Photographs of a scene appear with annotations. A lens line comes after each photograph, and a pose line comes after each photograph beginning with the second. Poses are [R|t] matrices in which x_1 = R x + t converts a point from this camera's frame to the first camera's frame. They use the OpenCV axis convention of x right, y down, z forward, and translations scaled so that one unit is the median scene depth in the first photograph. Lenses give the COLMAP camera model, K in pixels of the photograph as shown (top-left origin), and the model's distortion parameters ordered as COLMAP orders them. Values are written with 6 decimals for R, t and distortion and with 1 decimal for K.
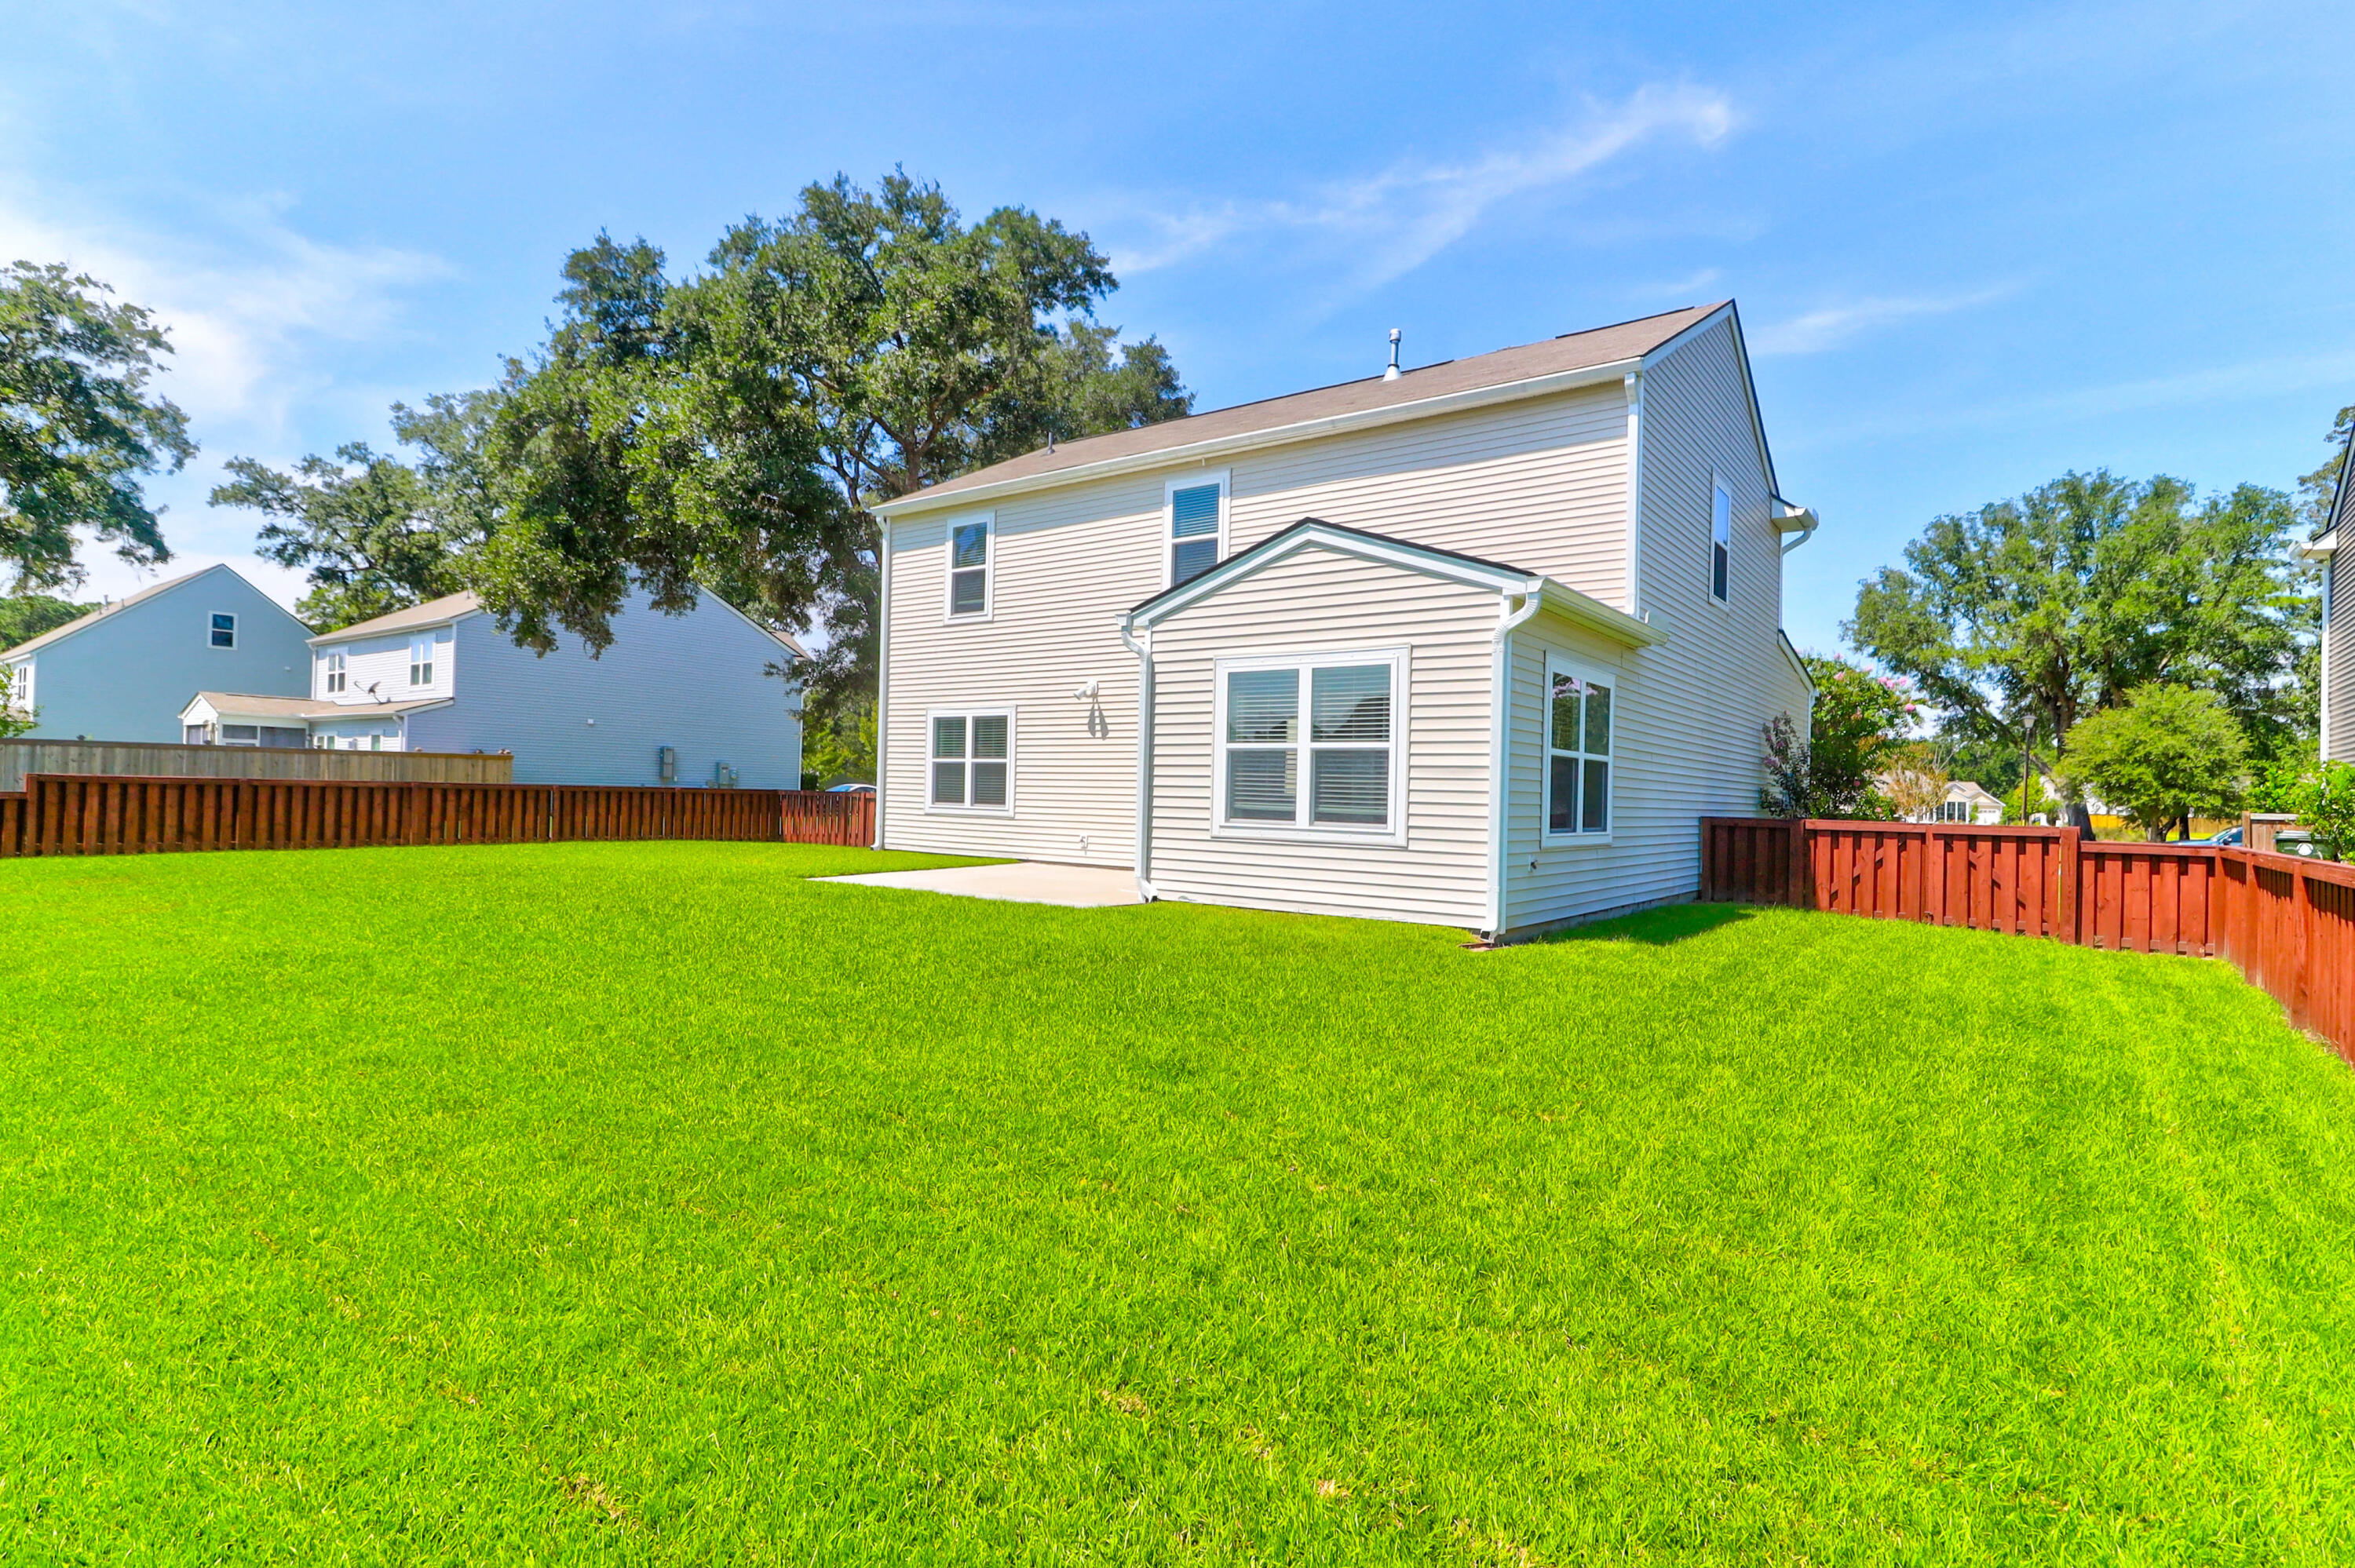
lens RADIAL K [[1107.2, 0, 1222.8], [0, 1107.2, 786.3], [0, 0, 1]] dist [-0.002664, -0.000360]
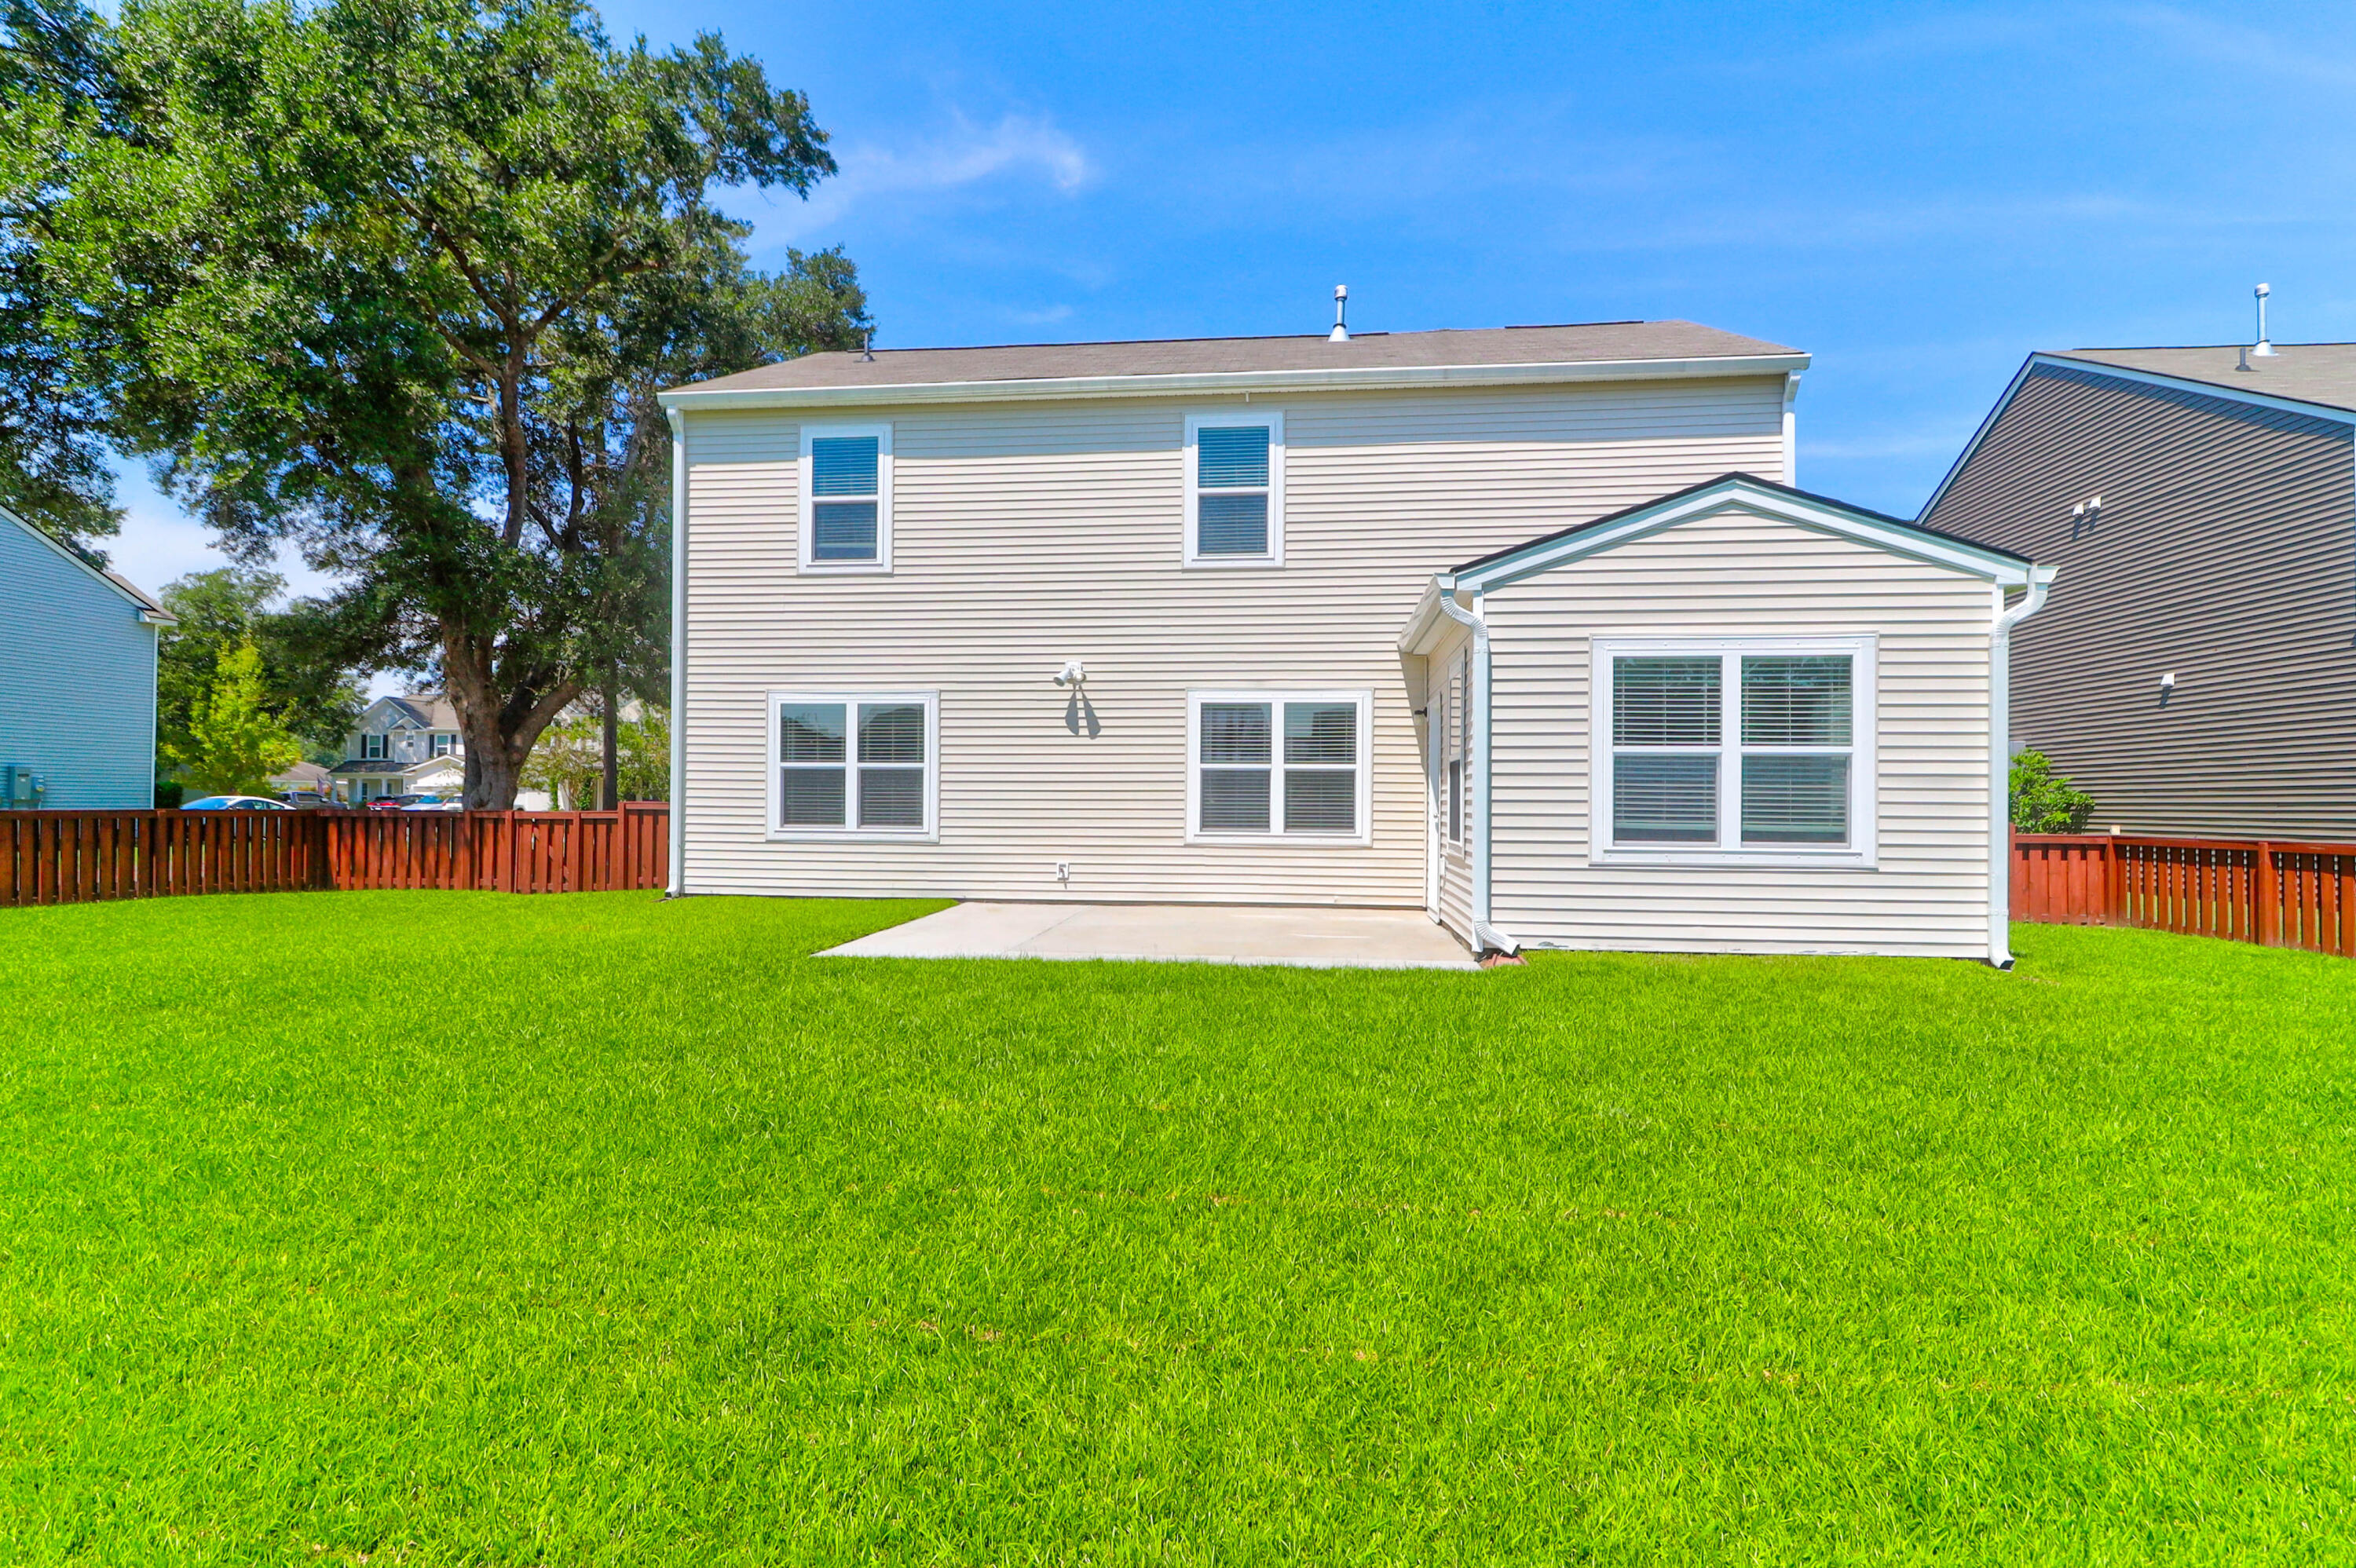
lens RADIAL K [[1107.7, 0, 1223.3], [0, 1107.7, 786.3], [0, 0, 1]] dist [-0.002664, -0.000360]
pose [[0.879414, -0.010139, 0.475949, -0.388457], [0.010735, 0.999941, 0.001466, -0.008847], [-0.475936, 0.003820, 0.879472, 0.273341]]
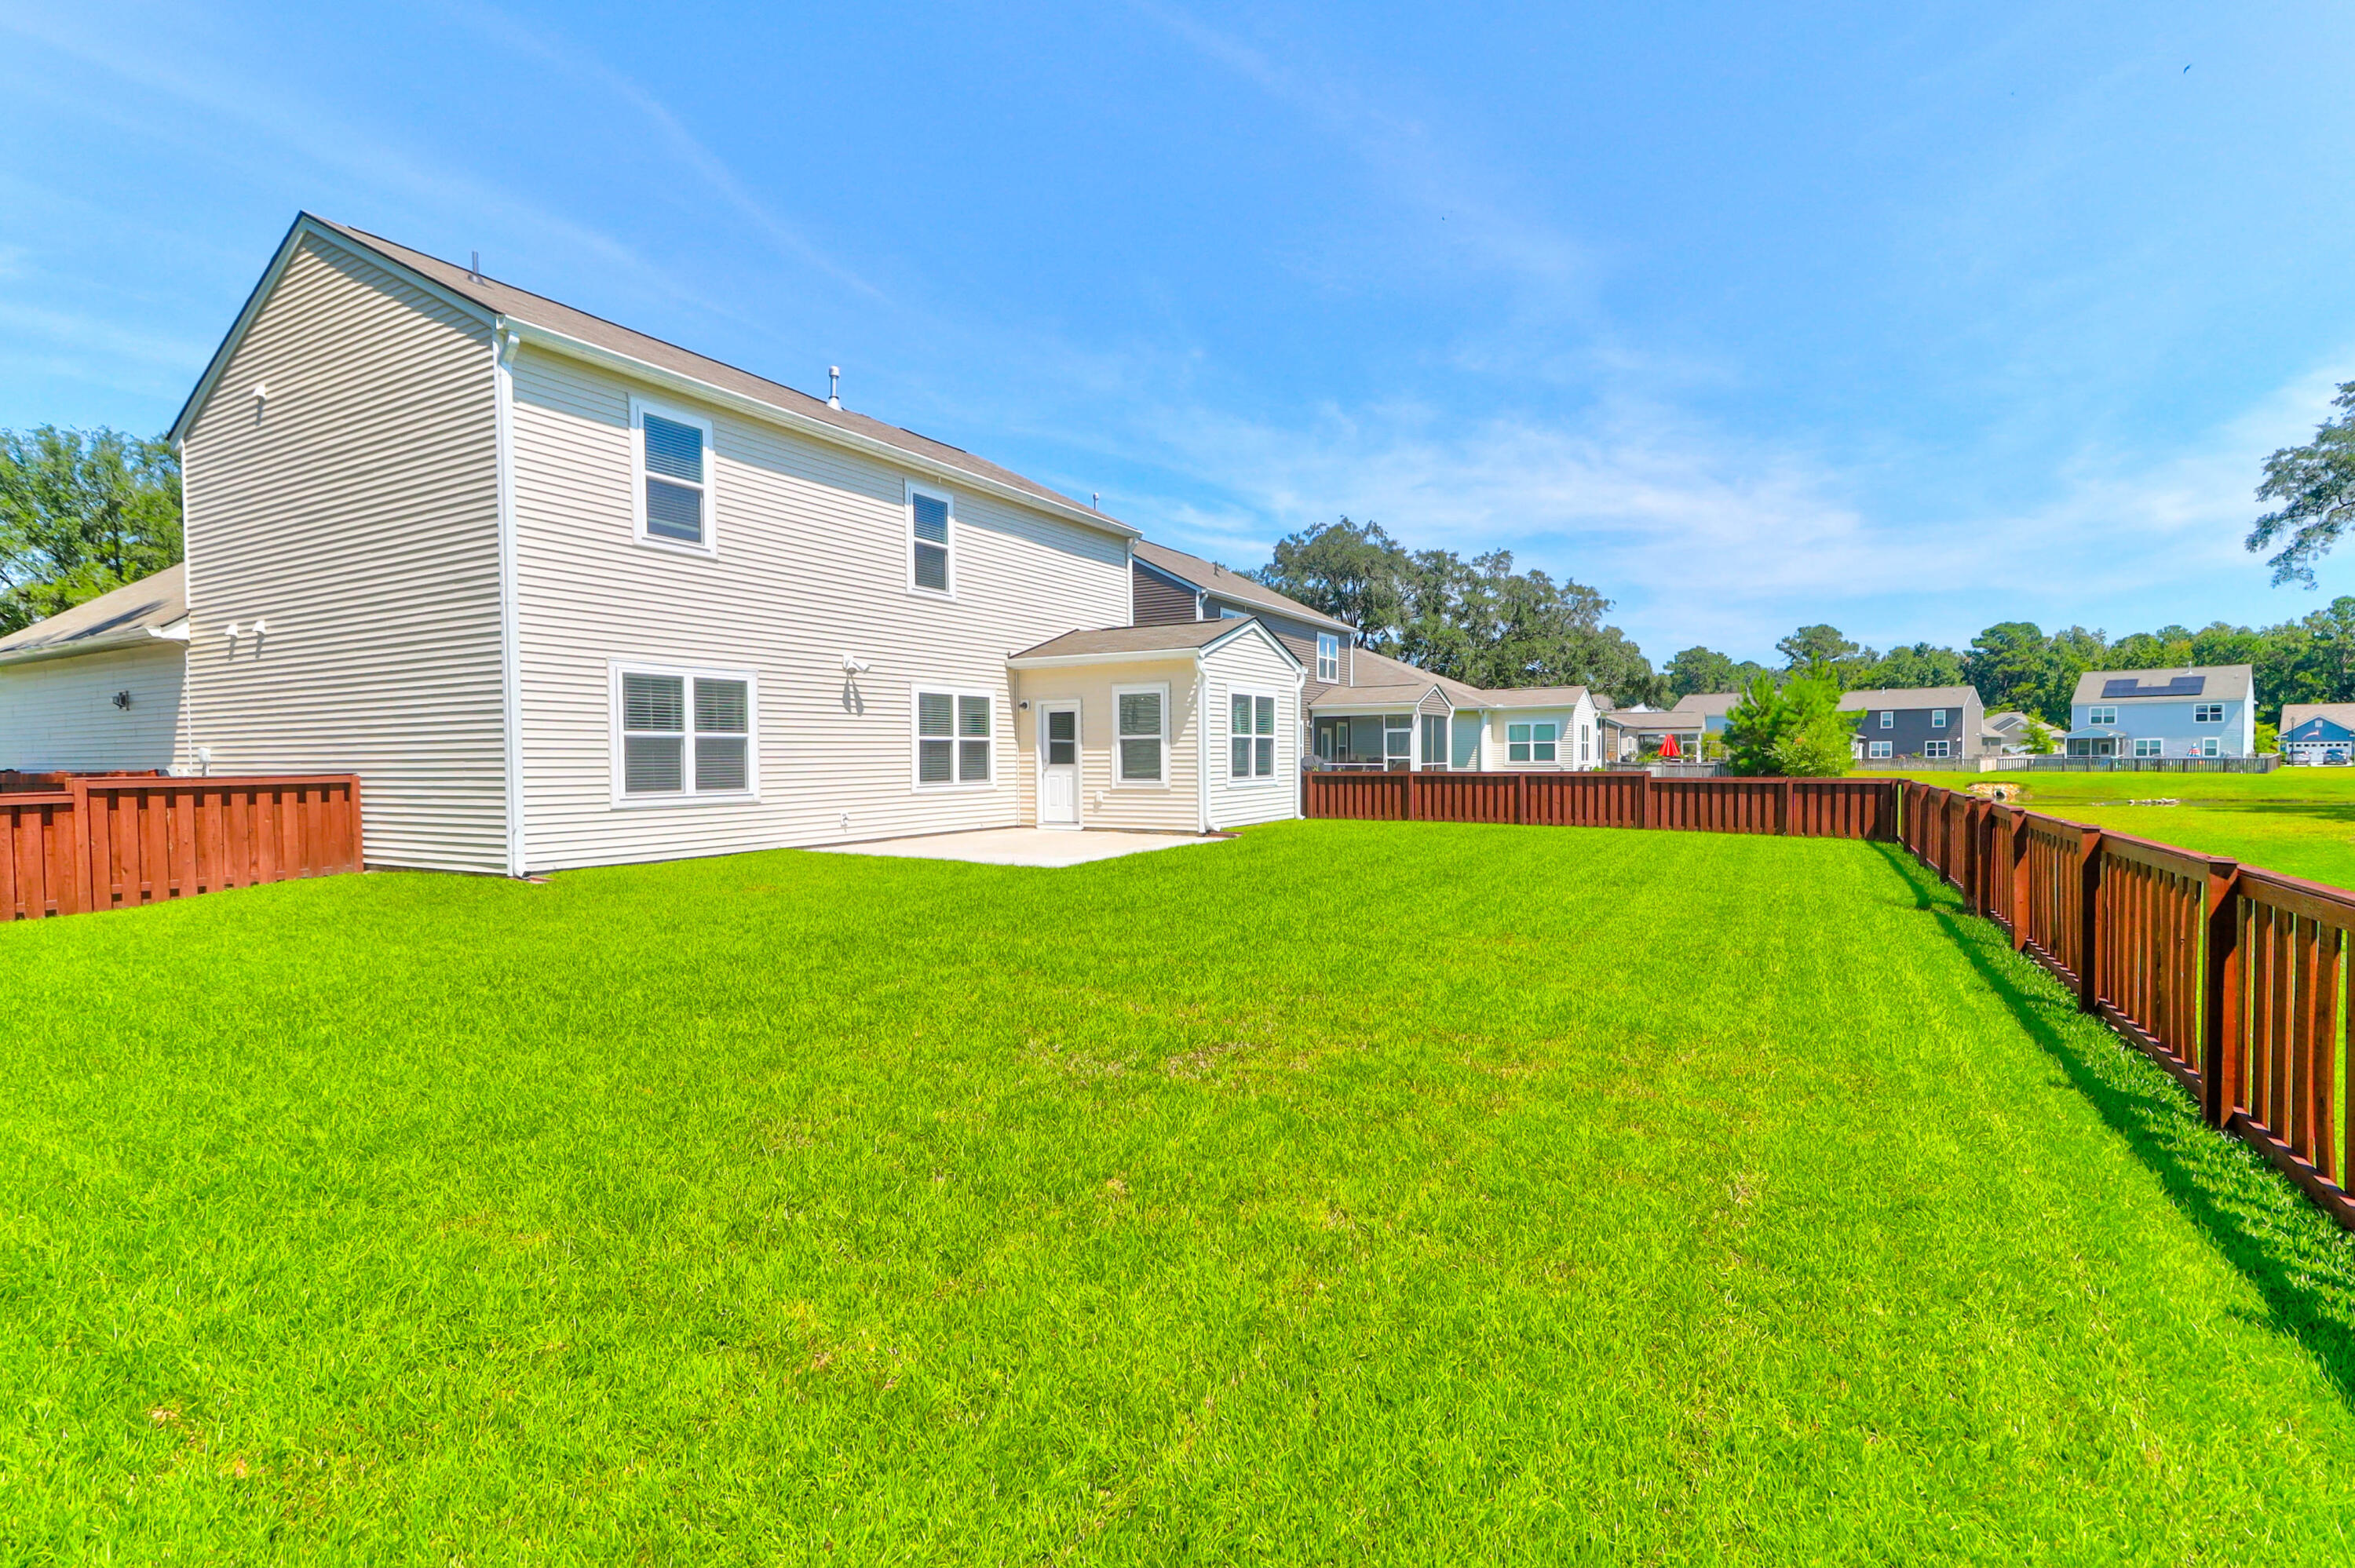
lens RADIAL K [[1073.8, 0, 1177.5], [0, 1073.8, 784.0], [0, 0, 1]] dist [0.024675, -0.017494]
pose [[-0.086948, -0.050843, 0.994915, -1.087458], [-0.000550, 0.998699, 0.050989, -0.029608], [-0.996213, 0.003887, -0.086863, 0.784327]]
